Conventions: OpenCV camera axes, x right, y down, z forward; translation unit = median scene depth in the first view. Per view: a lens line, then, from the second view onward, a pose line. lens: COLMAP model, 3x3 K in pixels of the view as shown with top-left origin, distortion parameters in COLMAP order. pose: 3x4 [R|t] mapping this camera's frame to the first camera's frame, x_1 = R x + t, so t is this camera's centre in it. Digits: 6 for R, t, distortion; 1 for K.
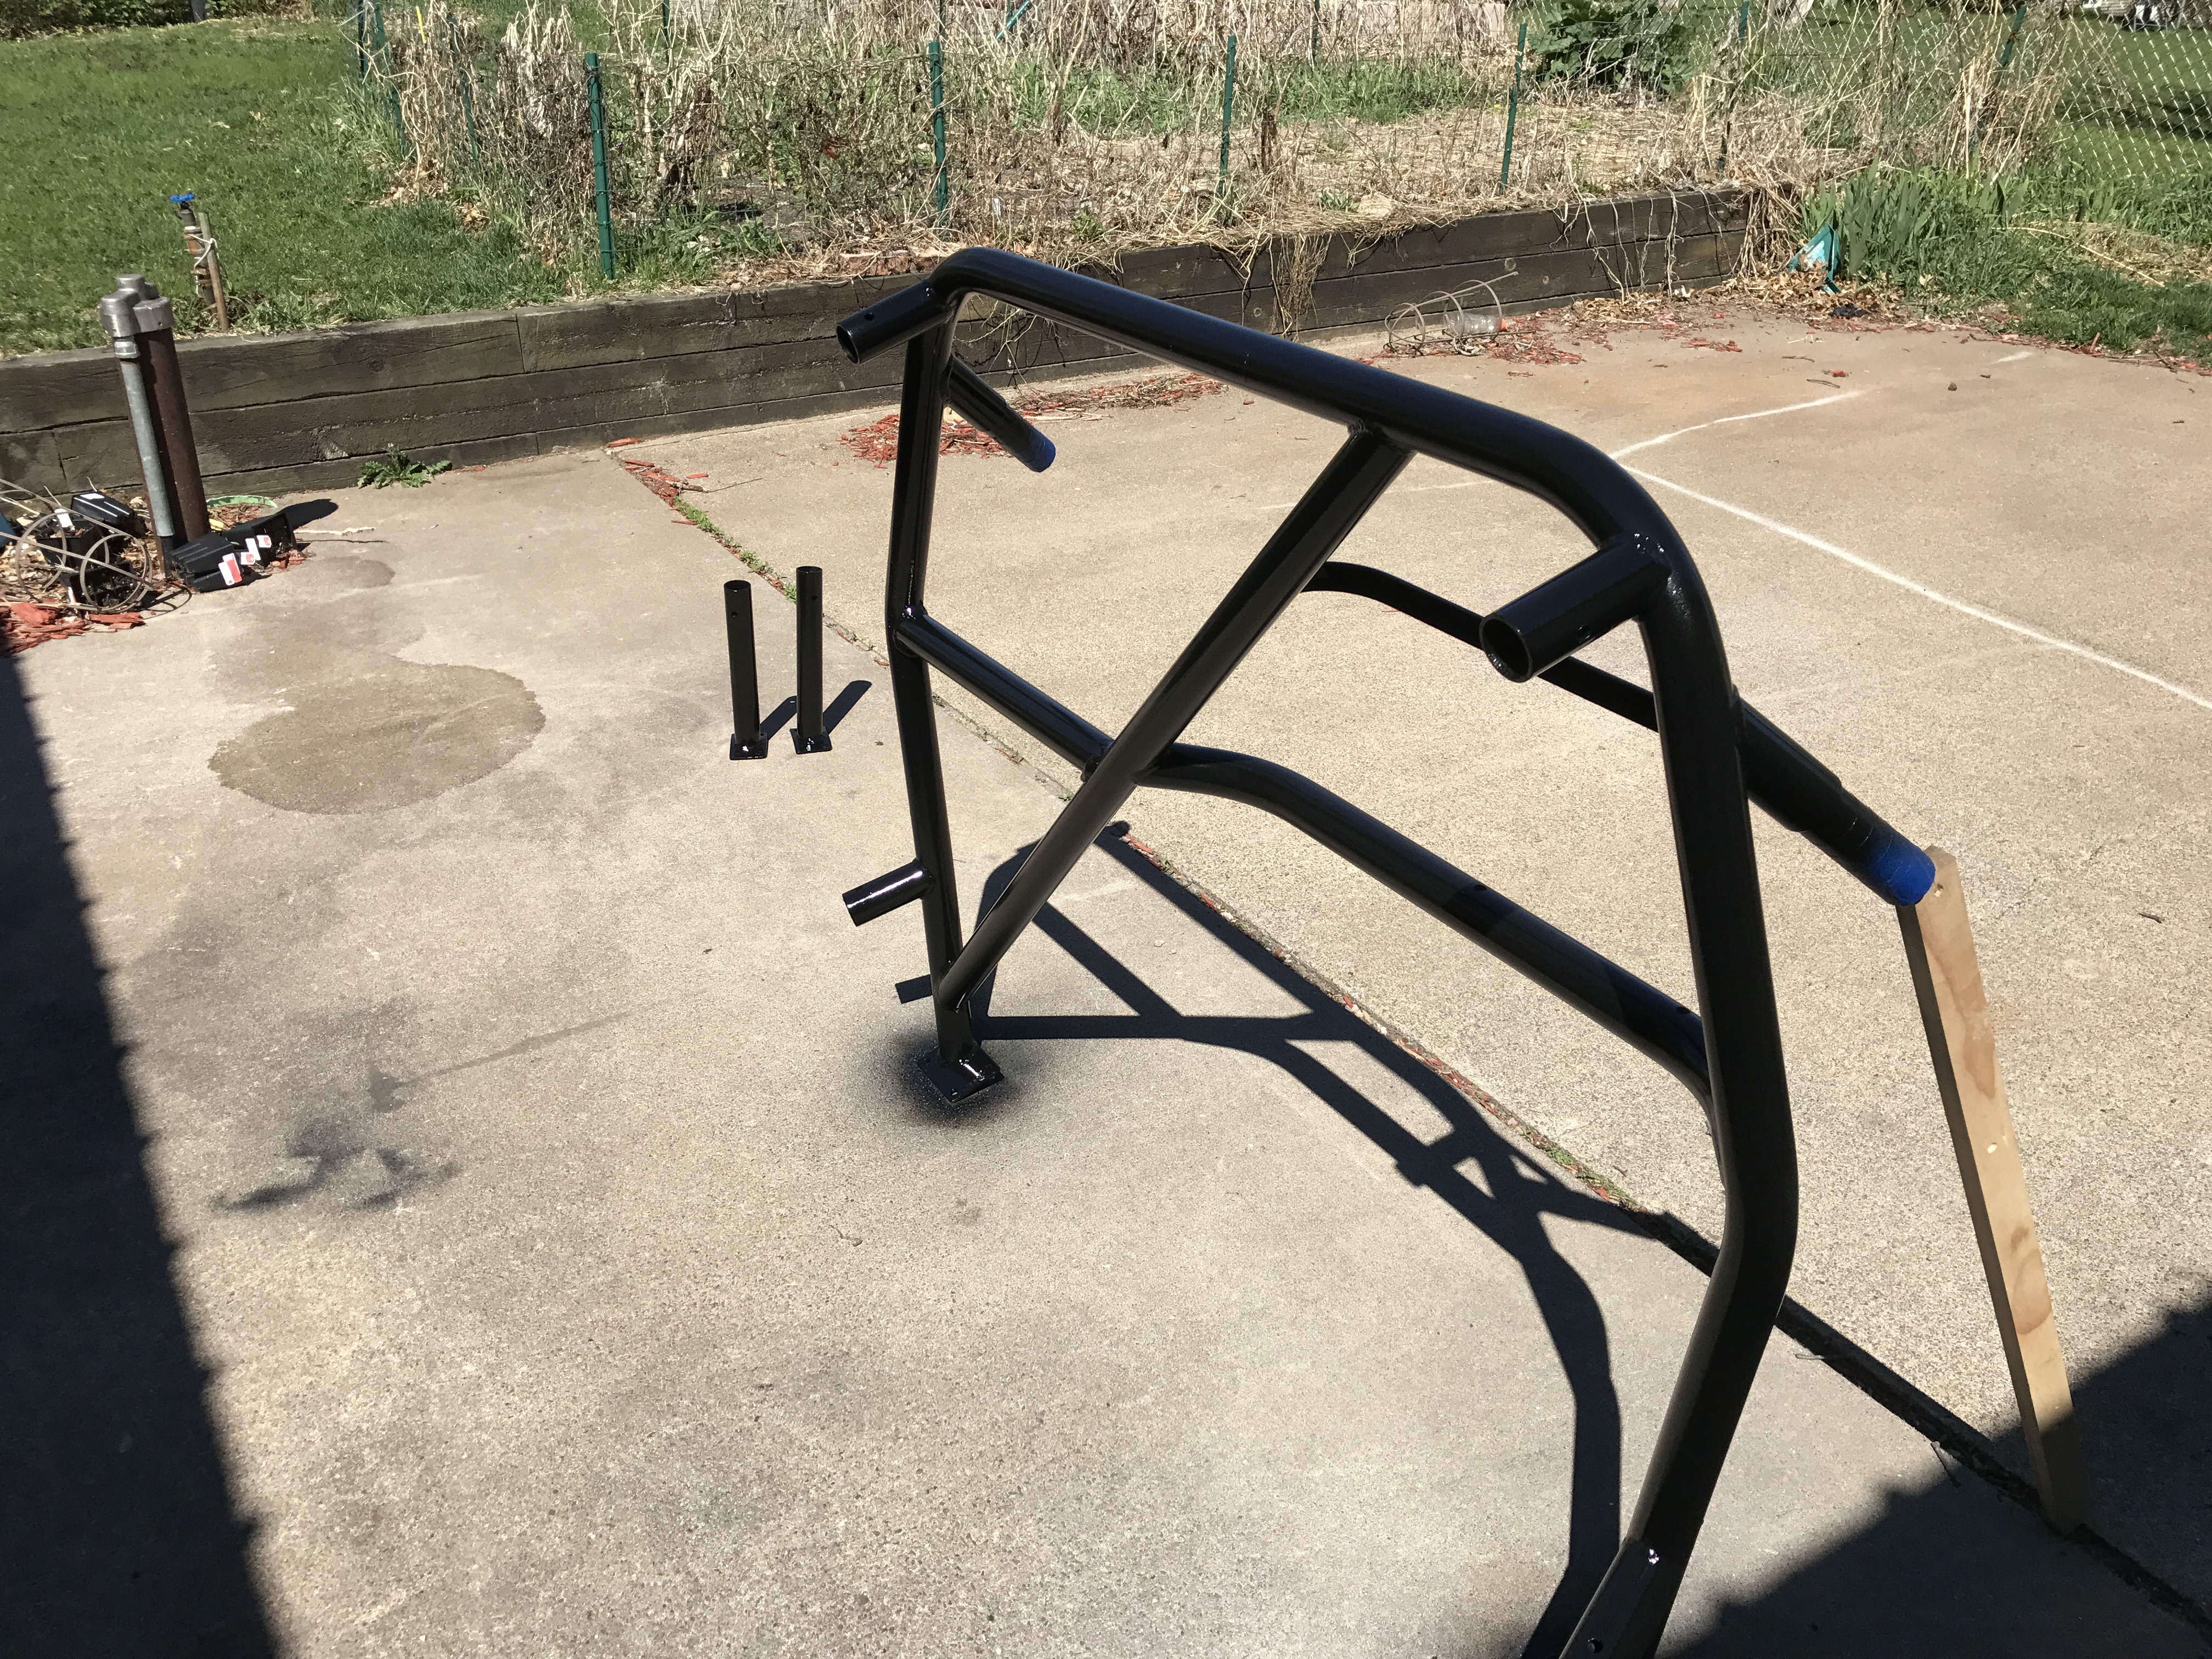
lens RADIAL K [[1829.1, 0, 1106.0], [0, 1829.1, 829.5], [0, 0, 1]] dist [0.122033, -0.316433]
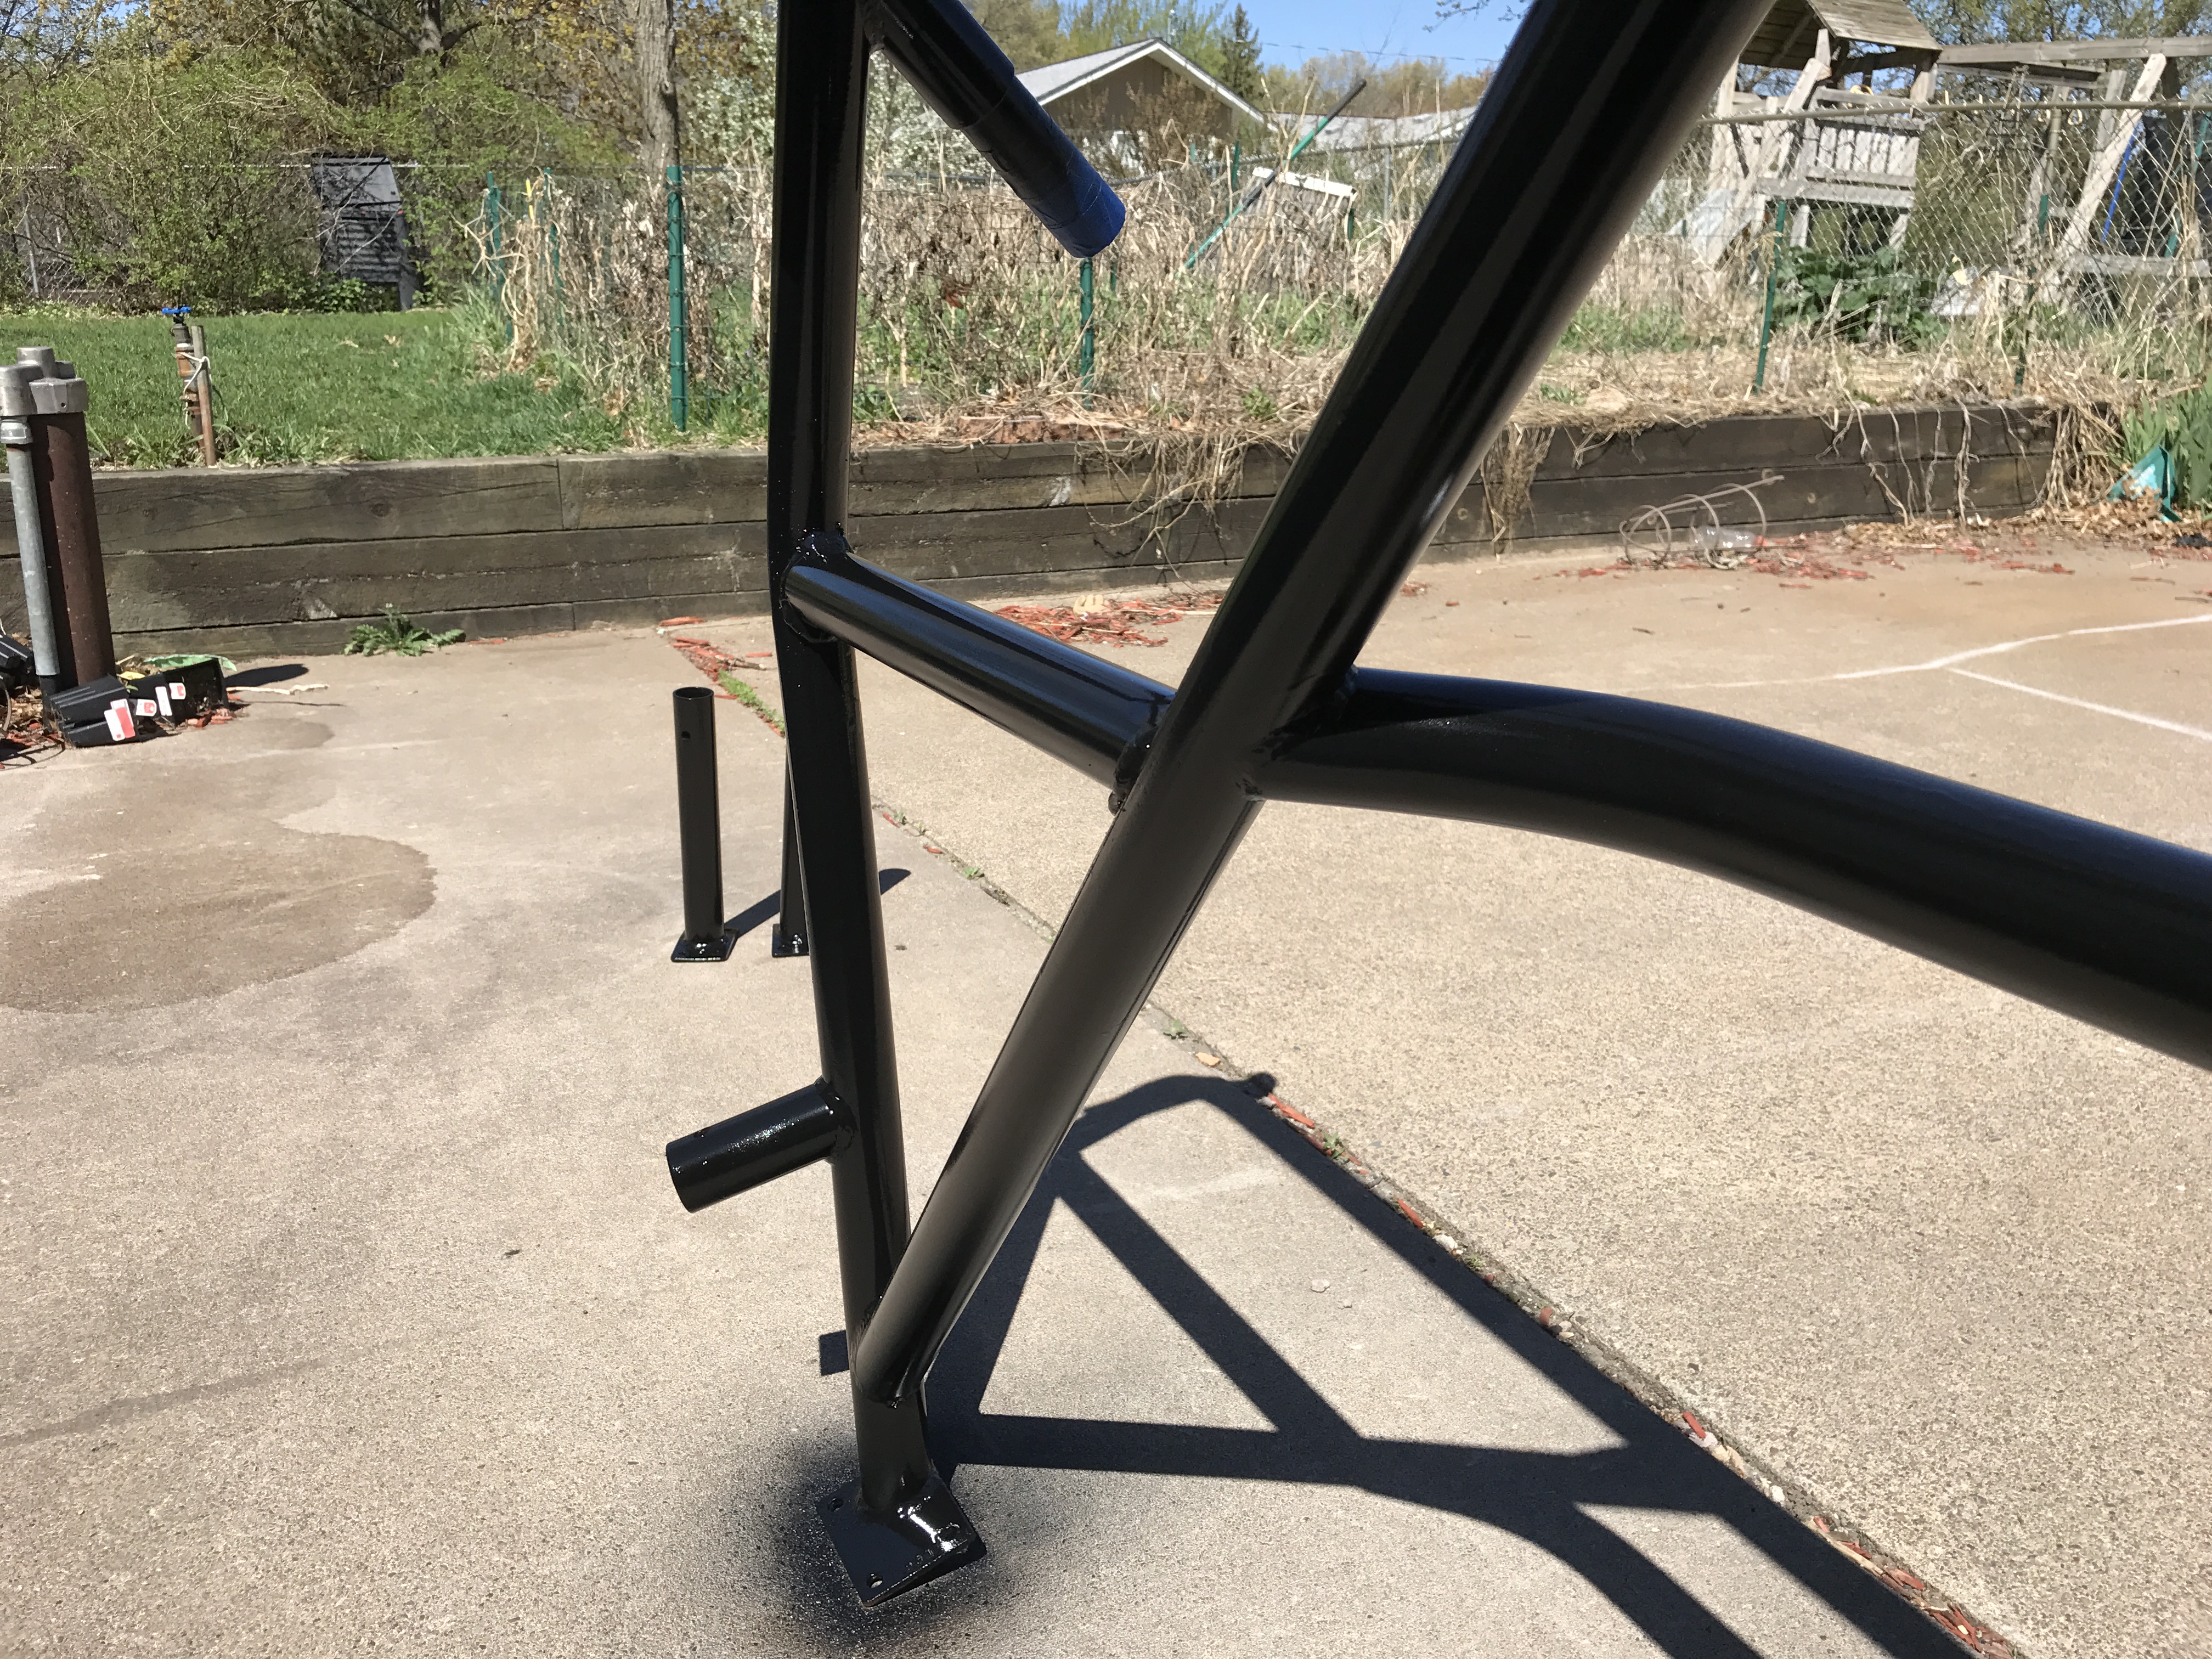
lens RADIAL K [[1820.1, 0, 1107.5], [0, 1820.1, 815.8], [0, 0, 1]] dist [0.006045, 0.011316]
pose [[0.994770, 0.031719, -0.097088, 0.008900], [-0.049590, 0.980993, -0.187600, 0.018582], [0.089292, 0.191434, 0.977435, 0.273400]]
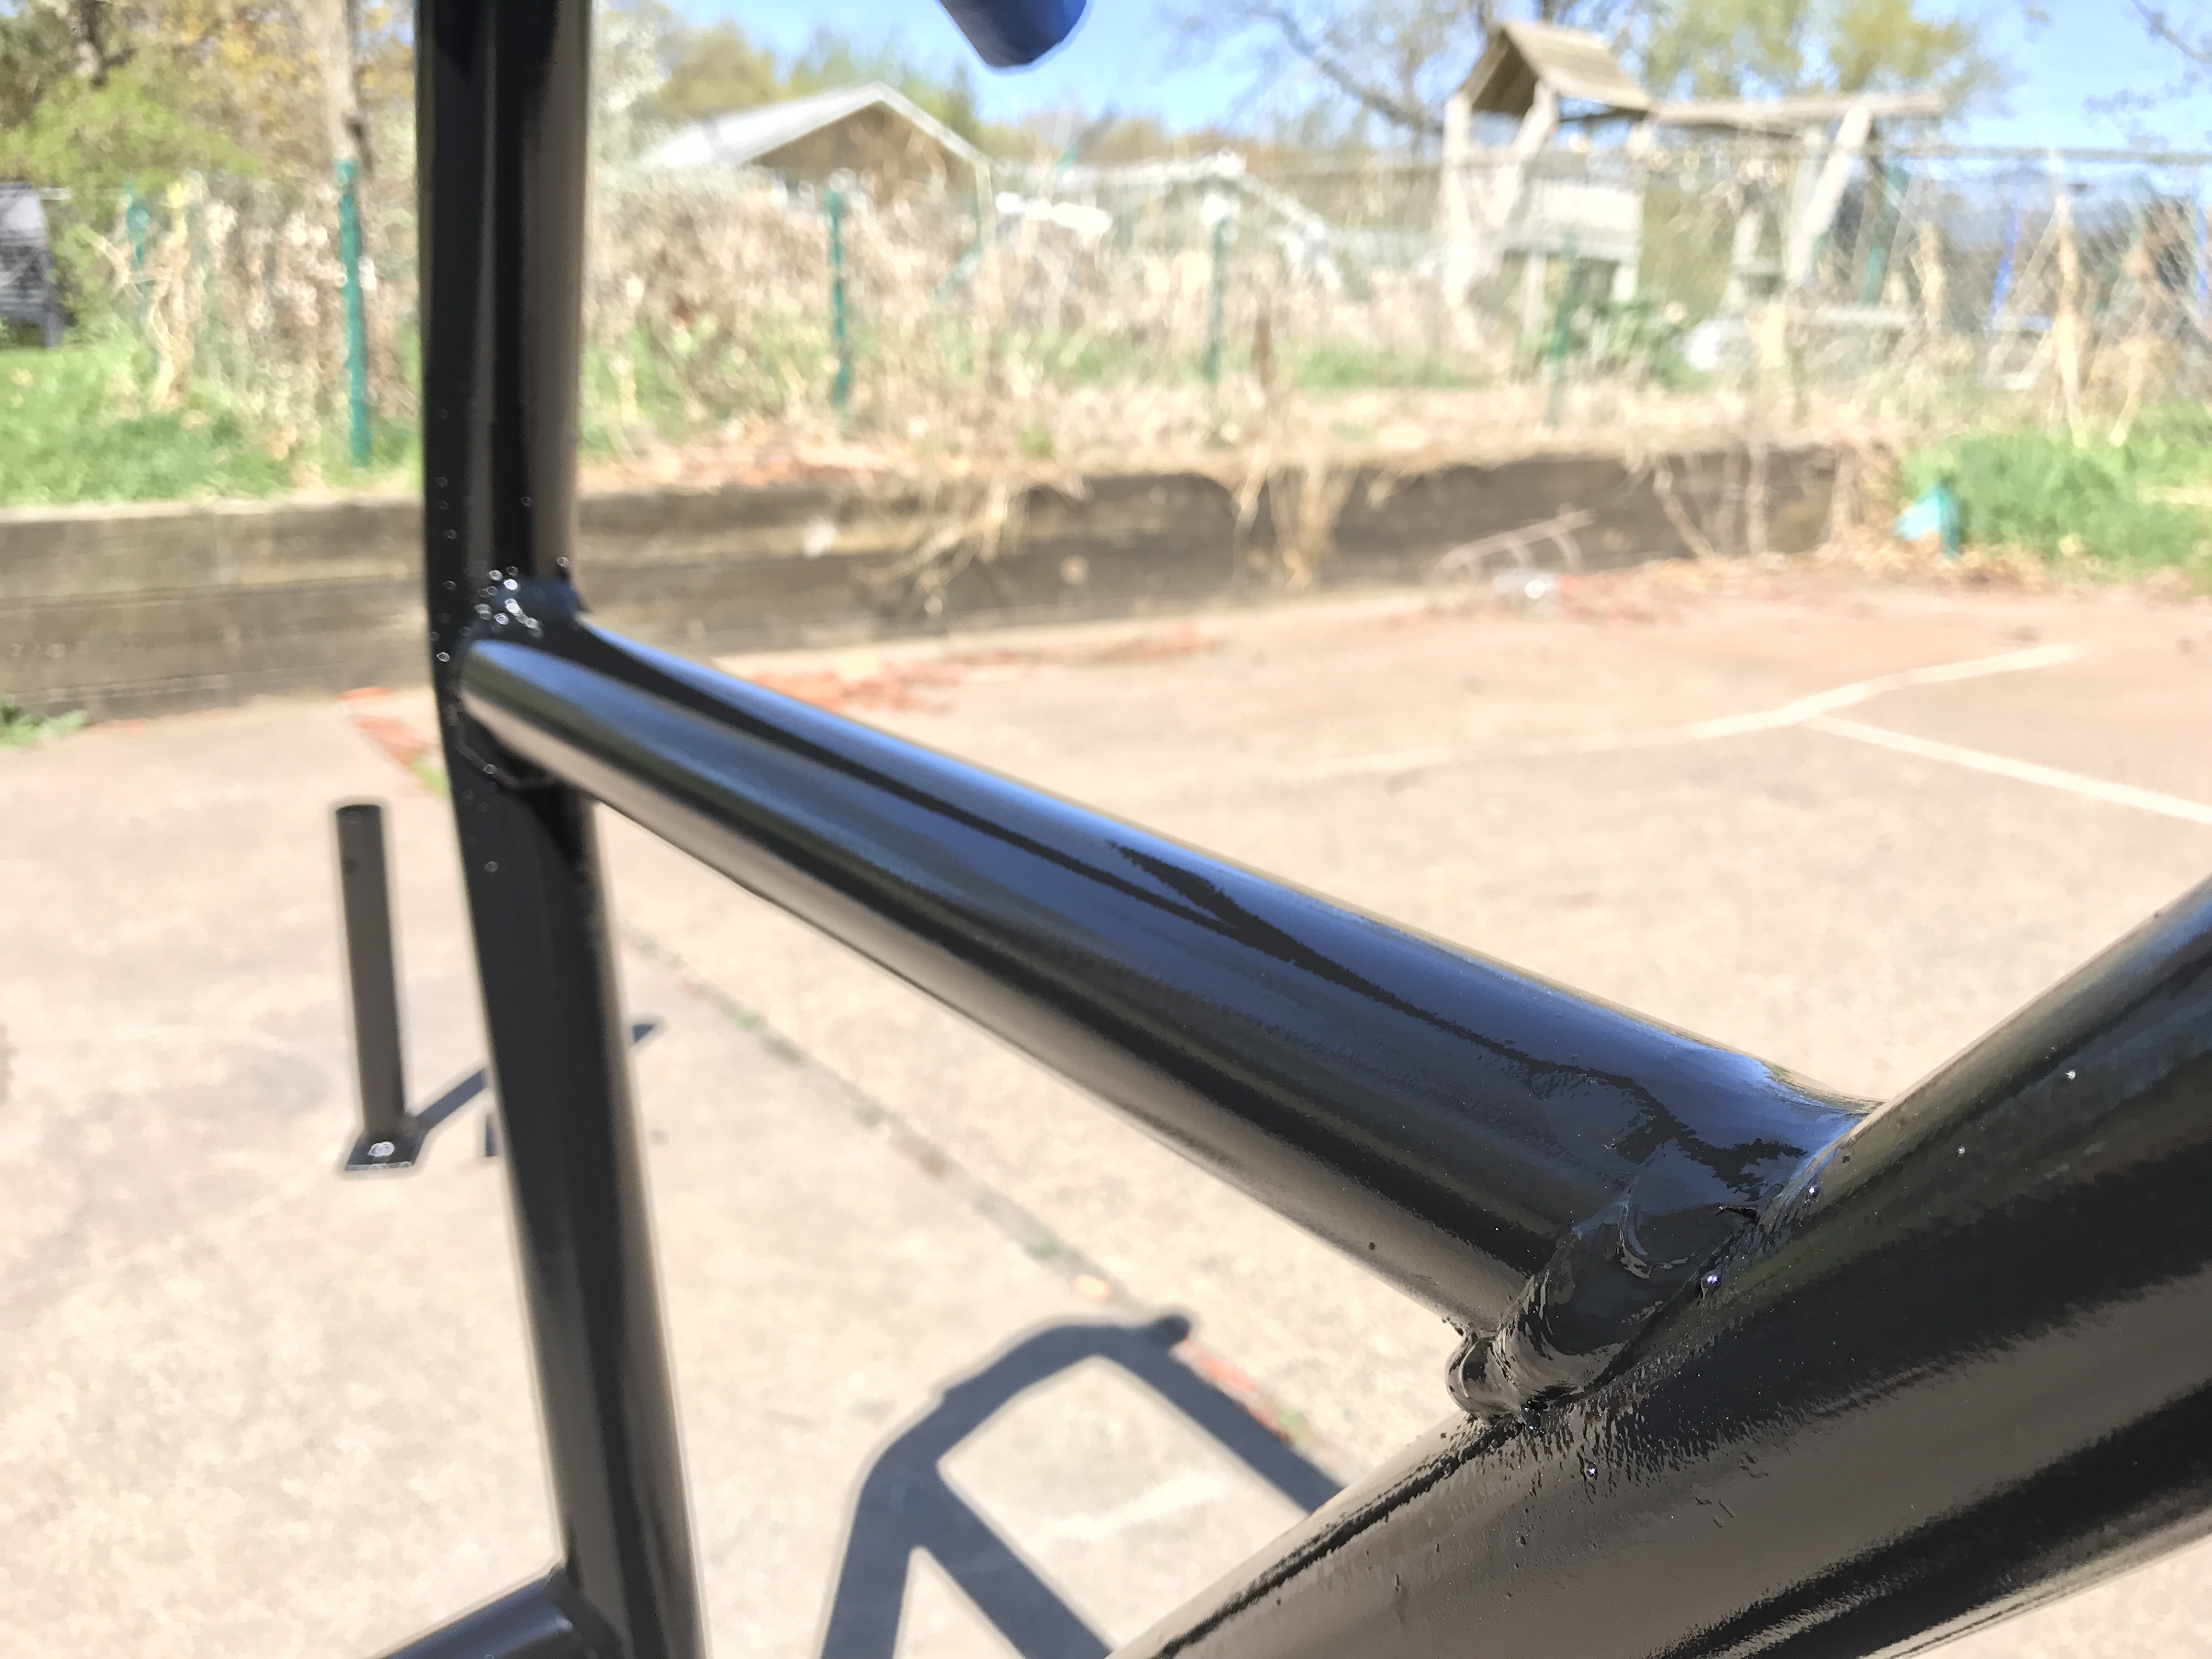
lens RADIAL K [[1830.3, 0, 1106.0], [0, 1830.3, 829.5], [0, 0, 1]] dist [-0.005710, -0.001099]
pose [[0.999053, -0.003021, 0.043415, -0.018282], [0.012129, 0.977386, -0.211116, -0.017013], [-0.041796, 0.211443, 0.976496, 0.375260]]
